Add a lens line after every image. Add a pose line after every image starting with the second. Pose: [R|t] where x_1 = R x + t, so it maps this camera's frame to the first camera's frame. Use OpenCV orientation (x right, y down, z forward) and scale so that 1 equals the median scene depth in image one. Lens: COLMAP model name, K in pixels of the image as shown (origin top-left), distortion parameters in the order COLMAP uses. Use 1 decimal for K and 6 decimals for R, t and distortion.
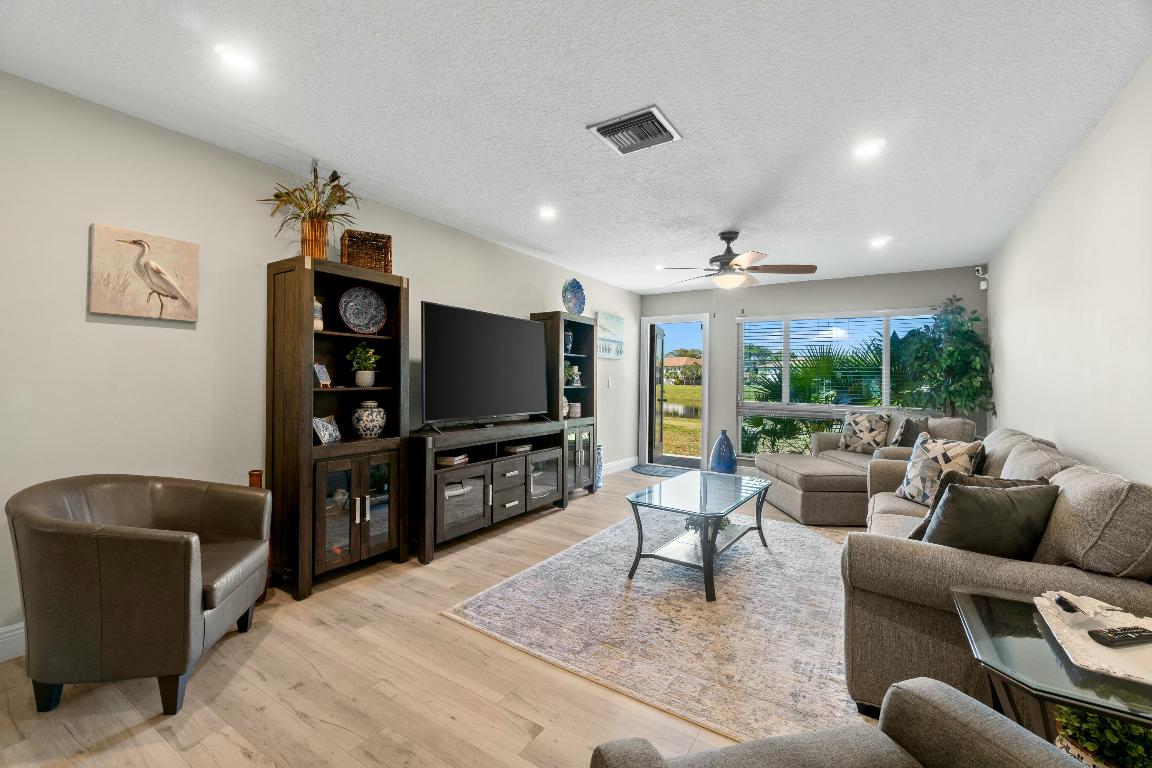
lens RADIAL K [[500.0, 0, 575.7], [0, 500.0, 378.0], [0, 0, 1]] dist [-0.000764, -0.000028]
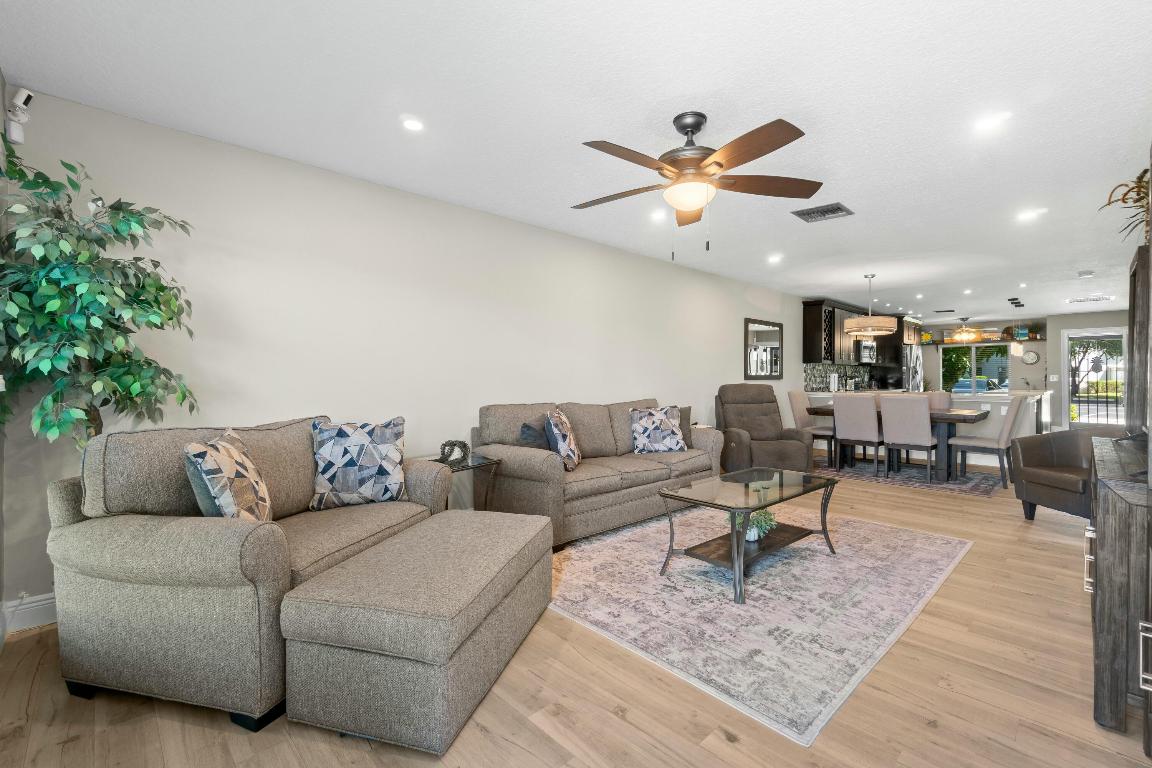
lens RADIAL K [[500.0, 0, 575.2], [0, 500.0, 383.1], [0, 0, 1]] dist [-0.000764, -0.000028]
pose [[-0.969127, -0.010782, 0.246325, 0.428441], [-0.009730, 0.999938, 0.005488, 0.038102], [-0.246369, 0.002922, -0.969172, 2.442232]]
